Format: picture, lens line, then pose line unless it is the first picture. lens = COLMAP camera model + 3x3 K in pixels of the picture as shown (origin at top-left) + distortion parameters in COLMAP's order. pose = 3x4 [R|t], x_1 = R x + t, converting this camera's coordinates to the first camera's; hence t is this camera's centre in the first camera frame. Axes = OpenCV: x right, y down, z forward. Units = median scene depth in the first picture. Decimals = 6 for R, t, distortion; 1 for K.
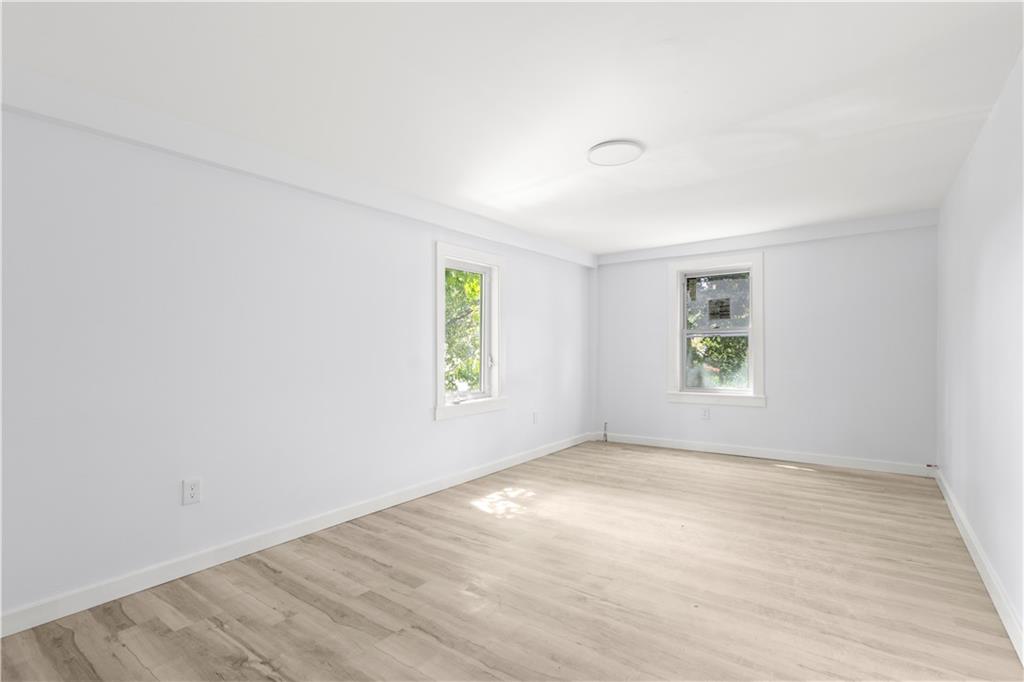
lens RADIAL K [[470.8, 0, 511.2], [0, 470.8, 343.6], [0, 0, 1]] dist [0.000087, -0.000698]
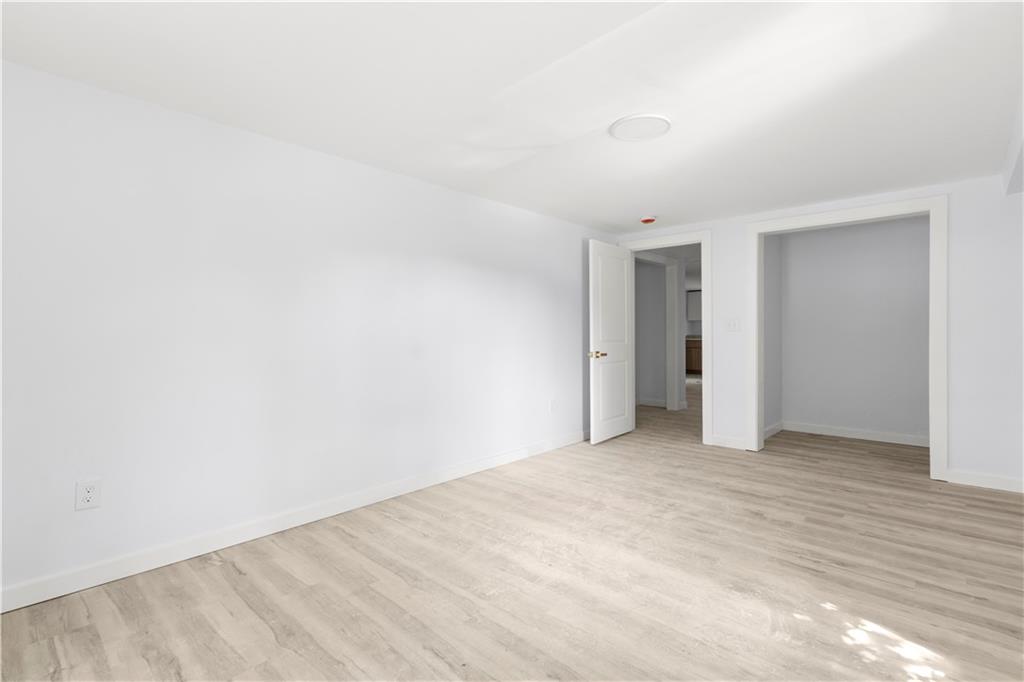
lens RADIAL K [[470.8, 0, 514.0], [0, 470.8, 336.6], [0, 0, 1]] dist [0.000087, -0.000698]
pose [[-0.994895, 0.013245, 0.100044, 0.378993], [0.012589, 0.999895, -0.007190, 0.023188], [-0.100129, -0.005894, -0.994957, 1.966211]]
